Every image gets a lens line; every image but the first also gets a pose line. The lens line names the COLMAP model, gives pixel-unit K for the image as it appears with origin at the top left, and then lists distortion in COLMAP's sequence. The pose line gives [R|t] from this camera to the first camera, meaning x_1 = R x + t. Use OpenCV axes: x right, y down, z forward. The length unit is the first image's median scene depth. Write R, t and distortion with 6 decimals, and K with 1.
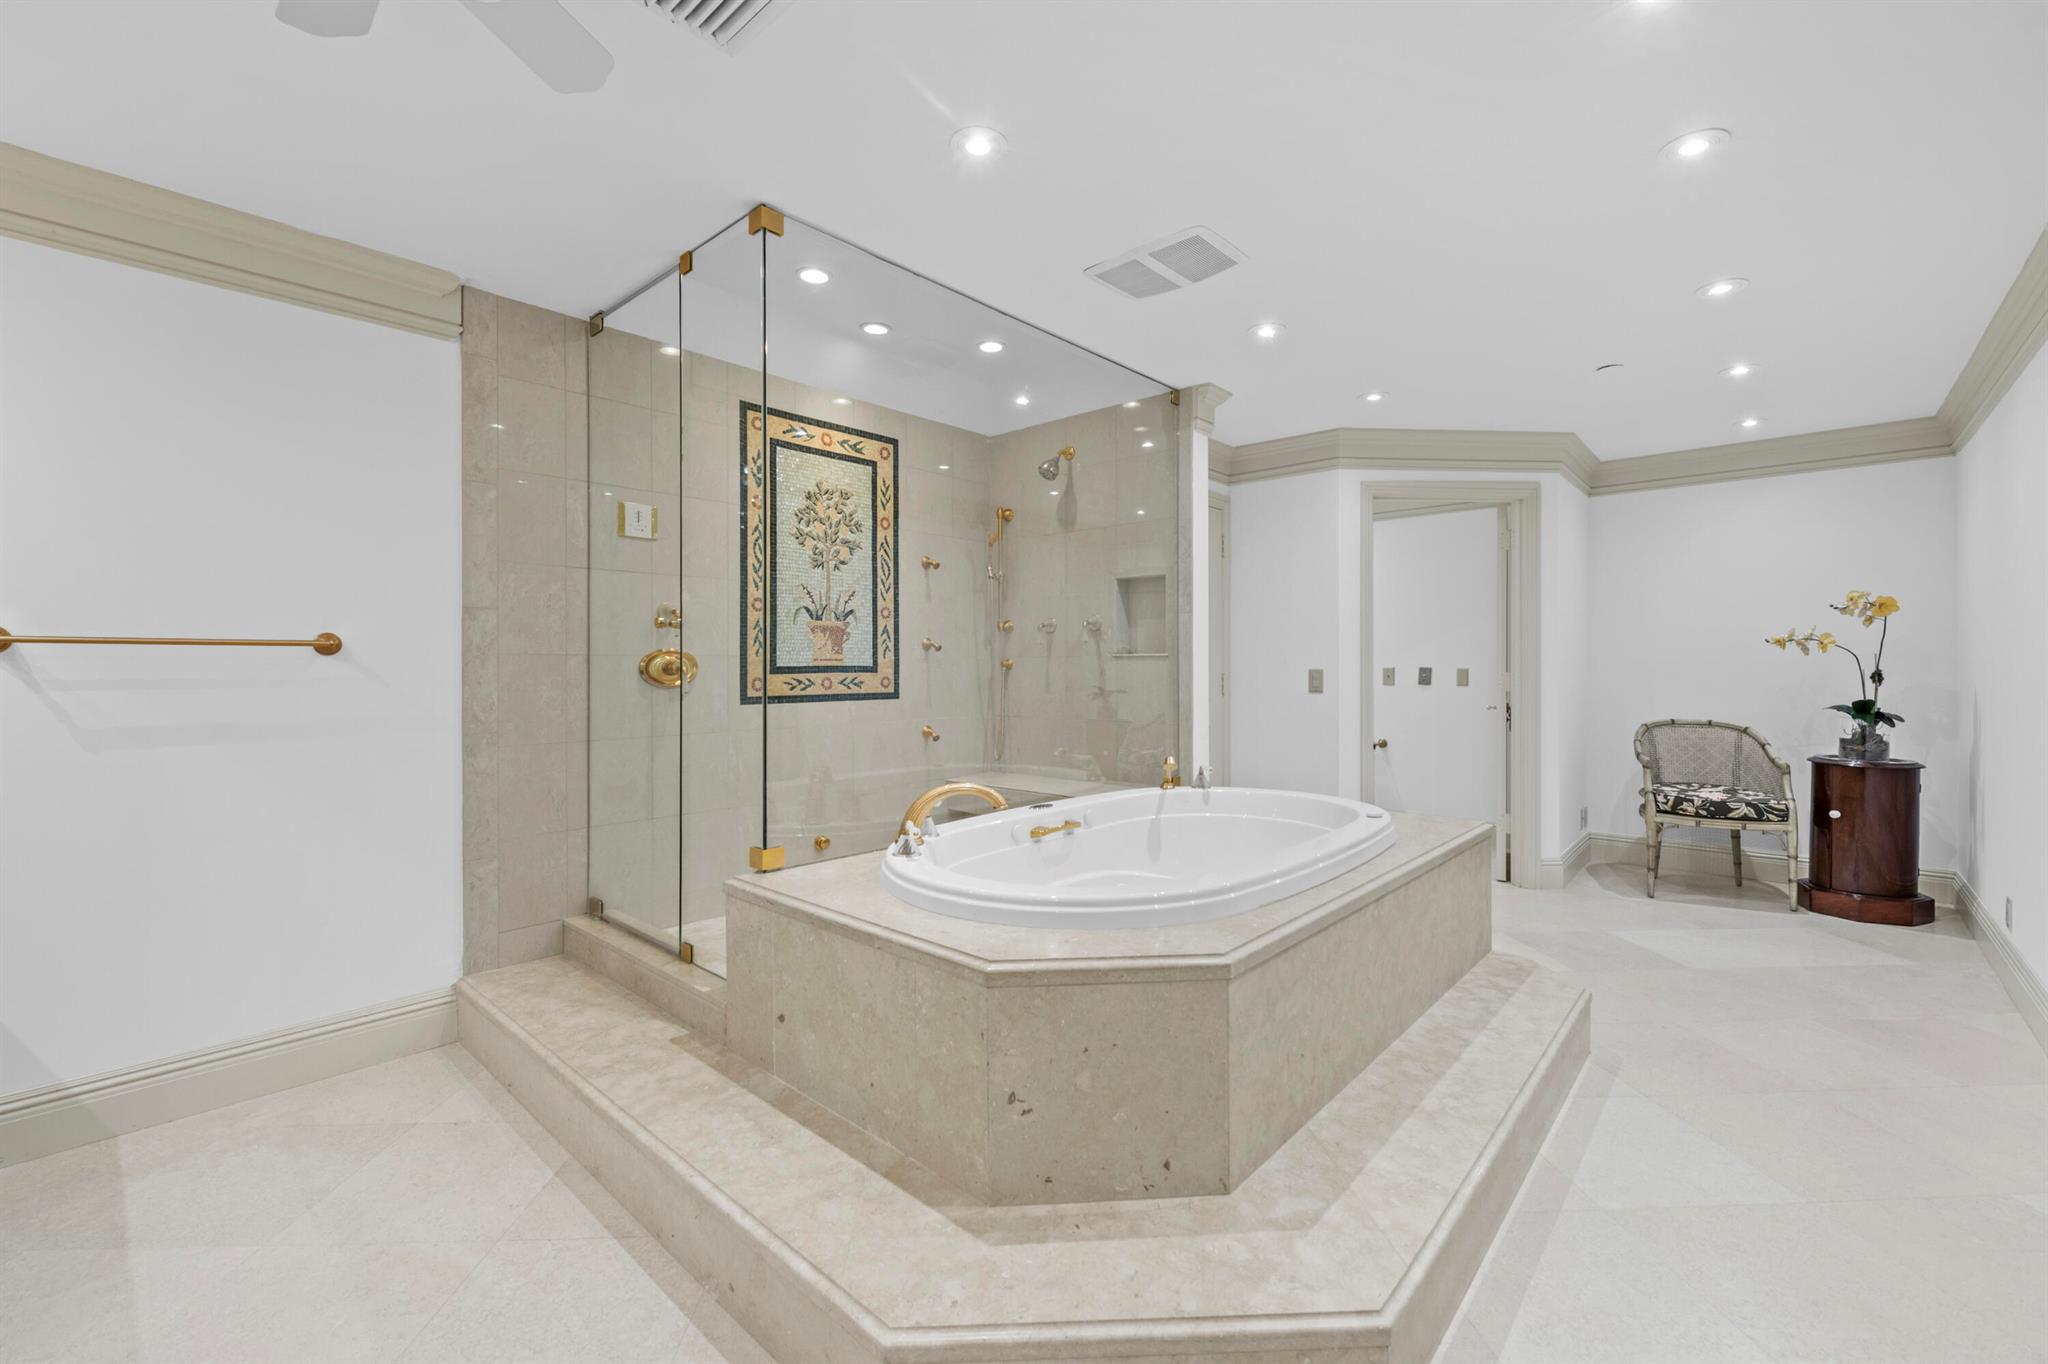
lens RADIAL K [[845.1, 0, 1027.6], [0, 845.1, 674.4], [0, 0, 1]] dist [-0.000591, 0.004661]
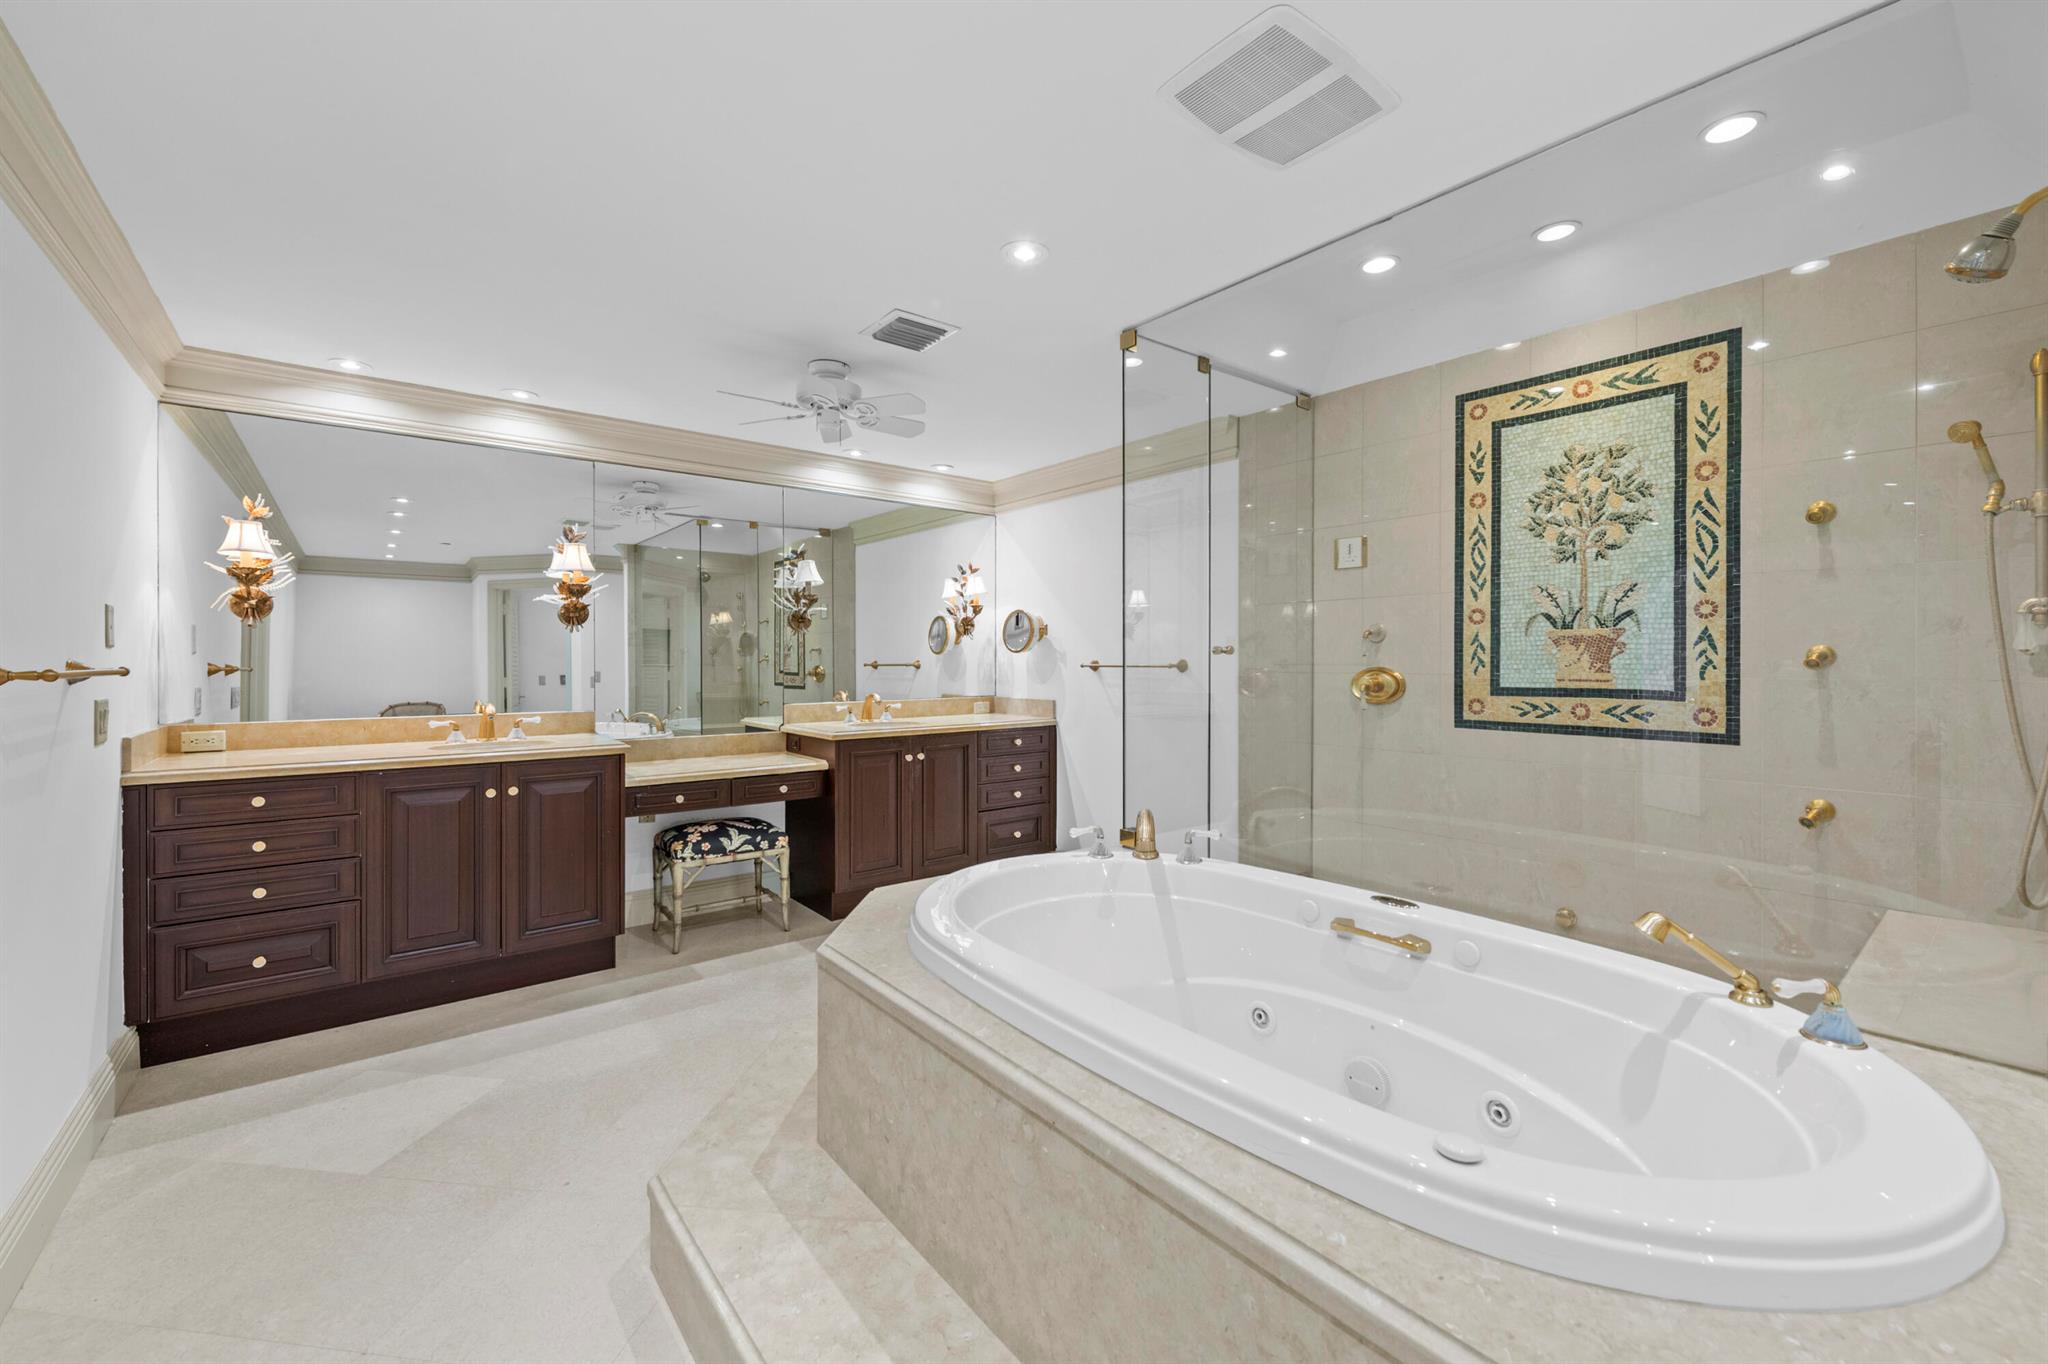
lens RADIAL K [[824.9, 0, 1022.3], [0, 824.9, 667.3], [0, 0, 1]] dist [-0.002704, -0.000348]
pose [[-0.160216, 0.009640, -0.987035, 0.569738], [-0.011004, 0.999873, 0.011551, -0.031834], [0.987021, 0.012712, -0.160089, 0.624190]]
